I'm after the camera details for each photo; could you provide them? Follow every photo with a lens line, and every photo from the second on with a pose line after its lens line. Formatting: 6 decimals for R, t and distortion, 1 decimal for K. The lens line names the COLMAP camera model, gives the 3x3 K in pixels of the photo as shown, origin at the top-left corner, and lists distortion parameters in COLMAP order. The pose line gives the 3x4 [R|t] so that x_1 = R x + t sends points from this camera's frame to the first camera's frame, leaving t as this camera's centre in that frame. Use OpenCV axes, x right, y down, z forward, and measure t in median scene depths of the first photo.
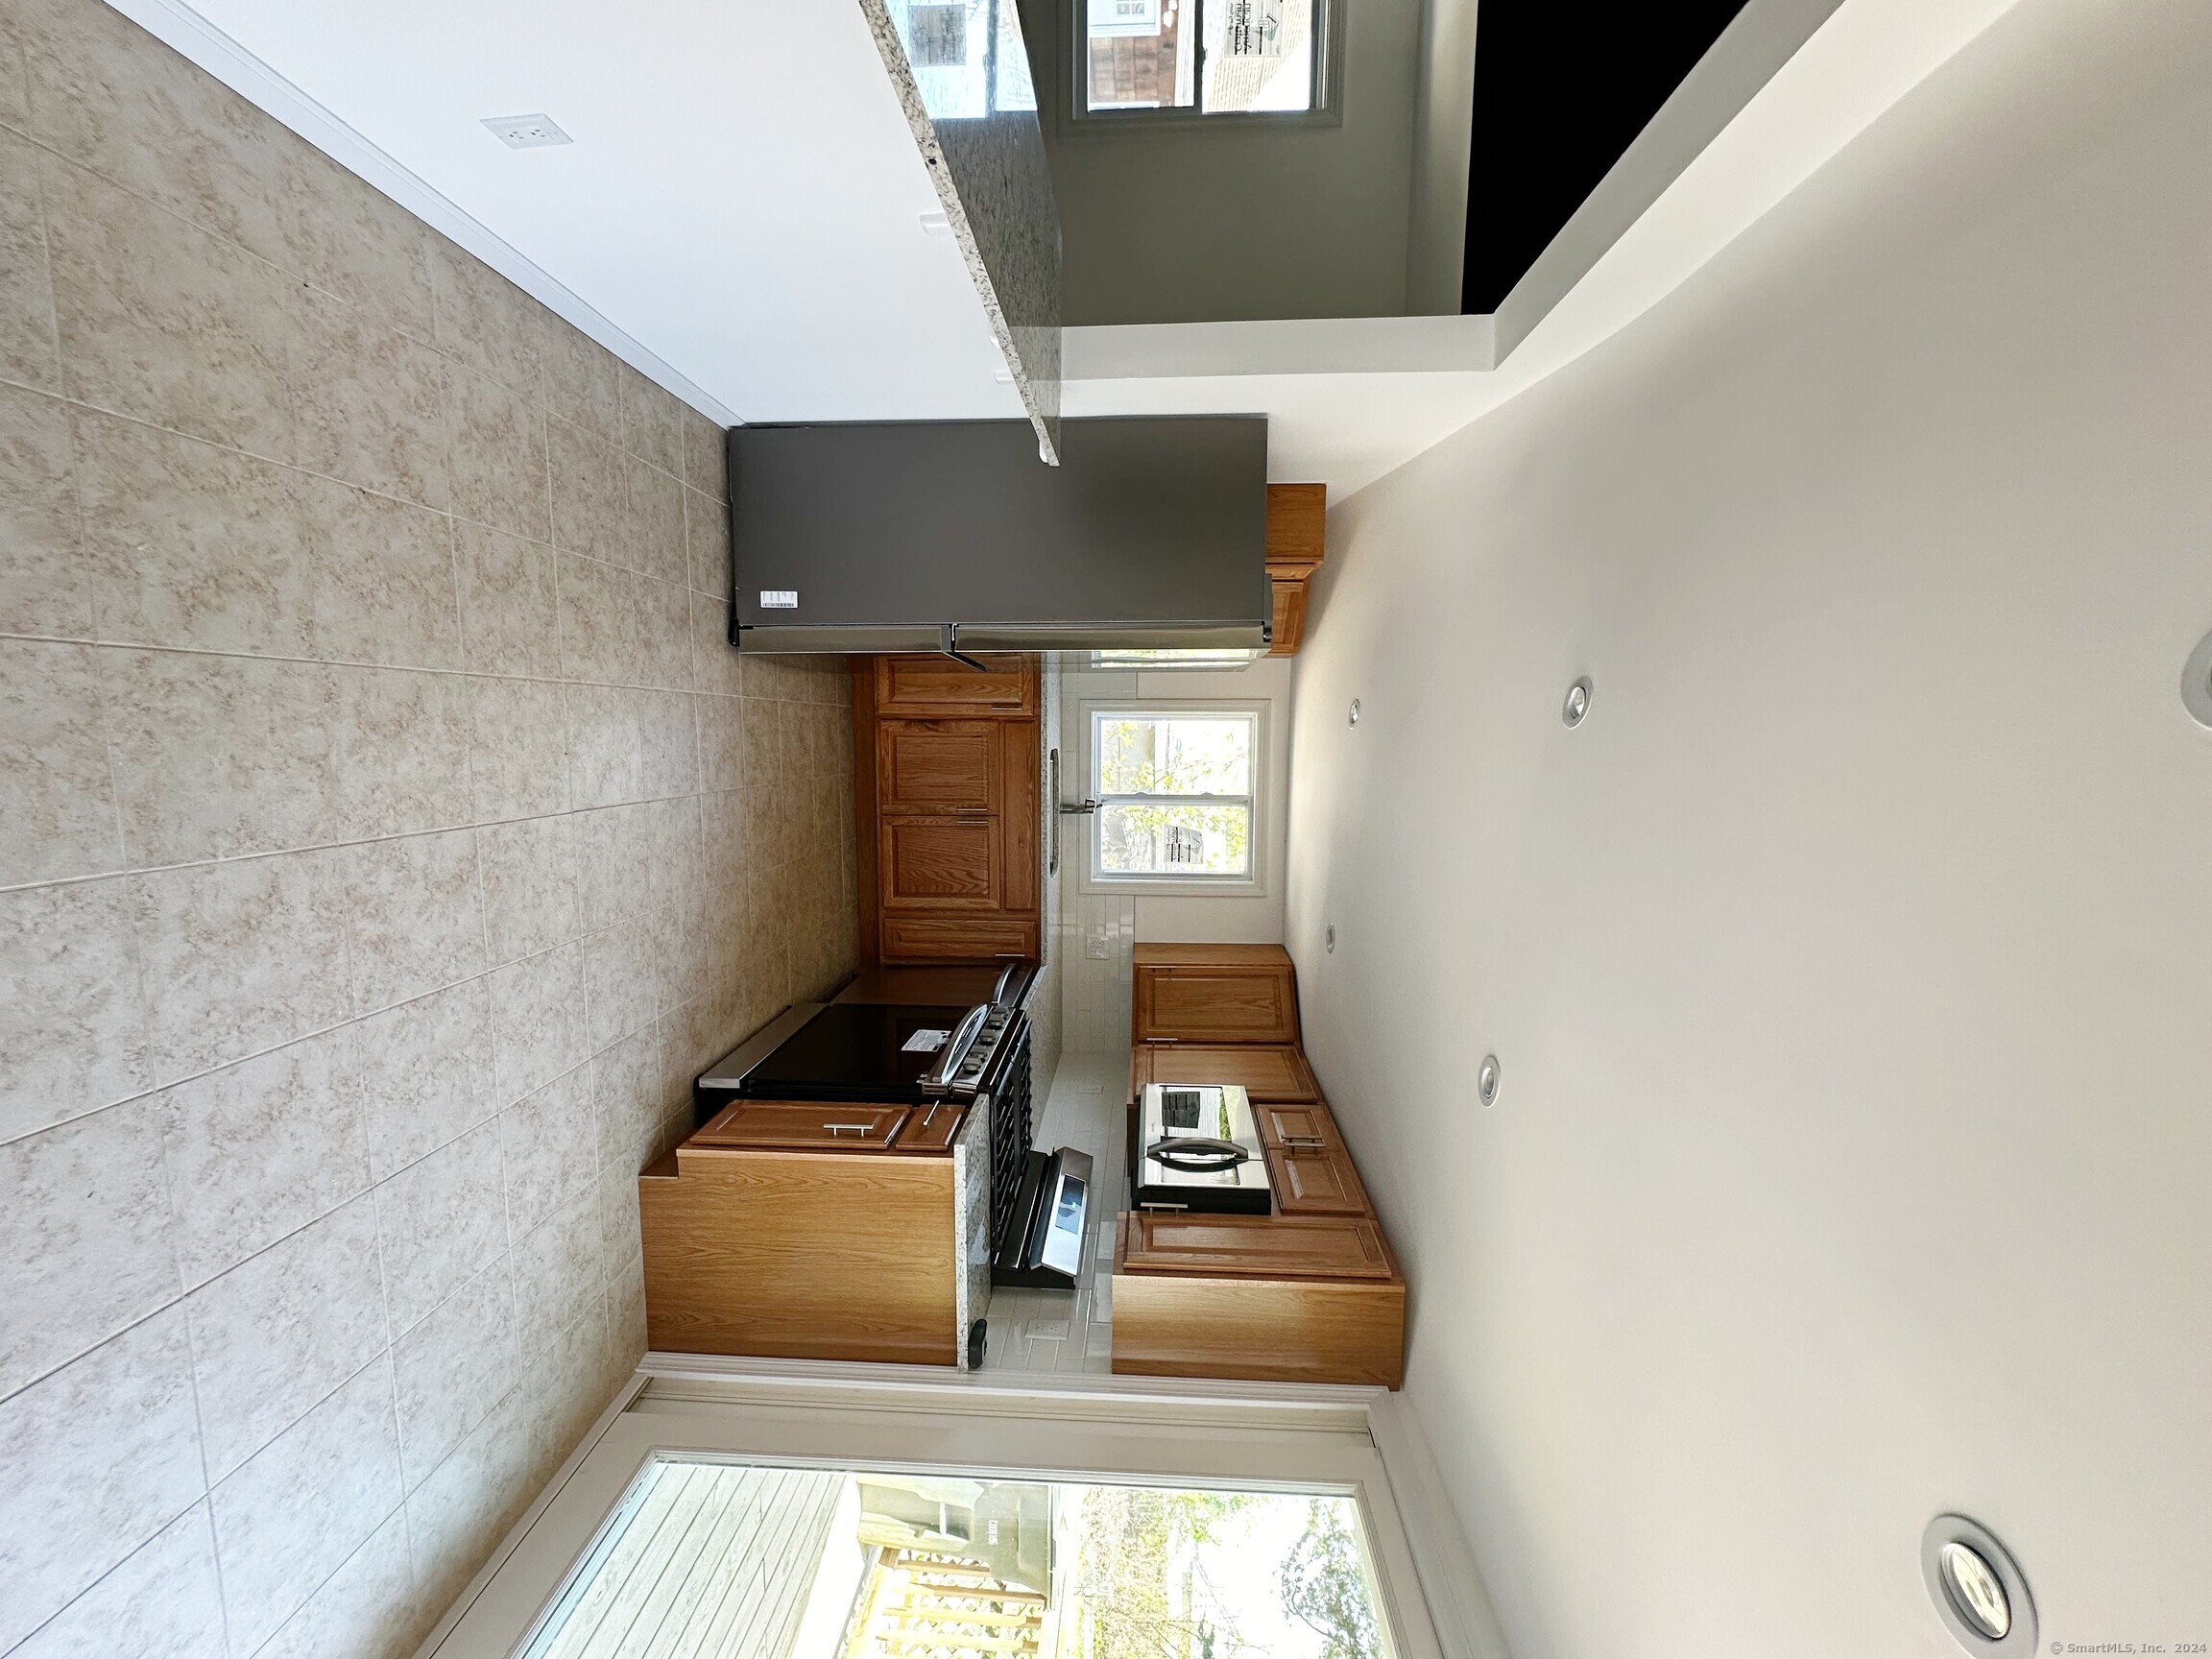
lens RADIAL K [[888.3, 0, 1106.0], [0, 888.3, 829.5], [0, 0, 1]] dist [0.000894, 0.000070]
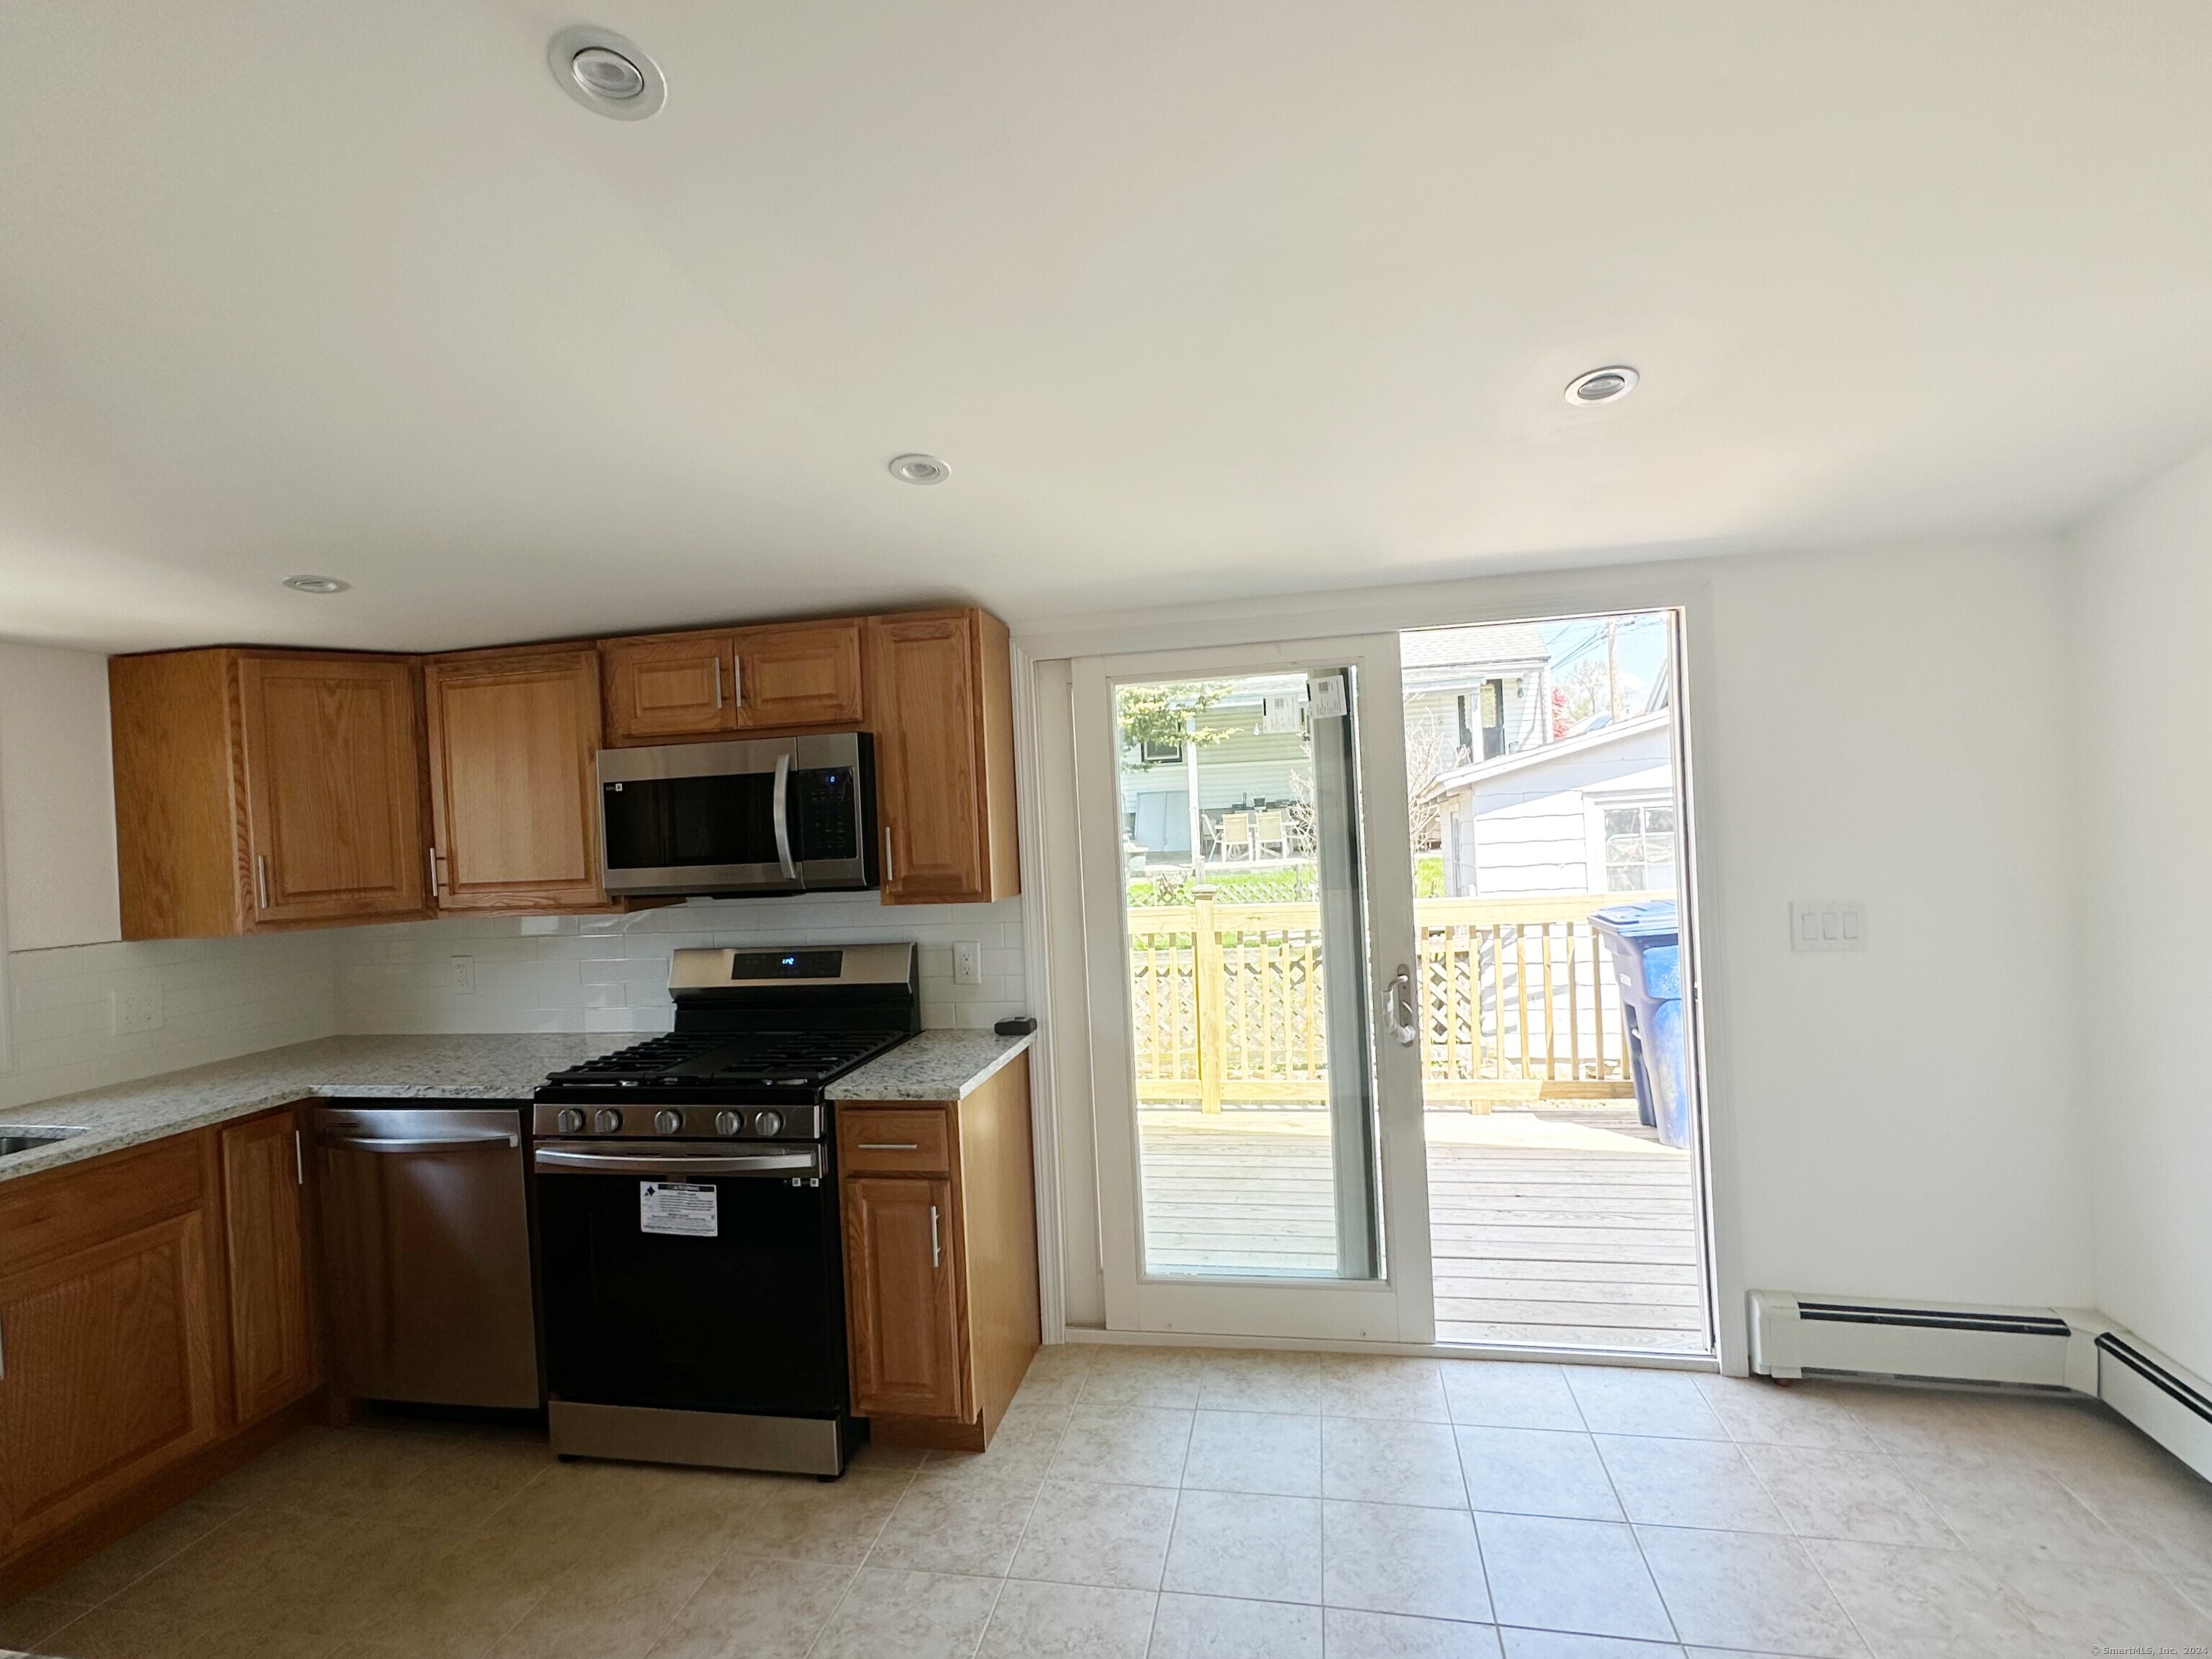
lens RADIAL K [[1029.4, 0, 1106.0], [0, 1029.4, 829.5], [0, 0, 1]] dist [0.001828, 0.000284]
pose [[-0.095678, -0.995354, 0.010796, 0.049110], [0.285970, -0.017097, 0.958086, -0.406989], [-0.953450, 0.094755, 0.286277, 0.401024]]
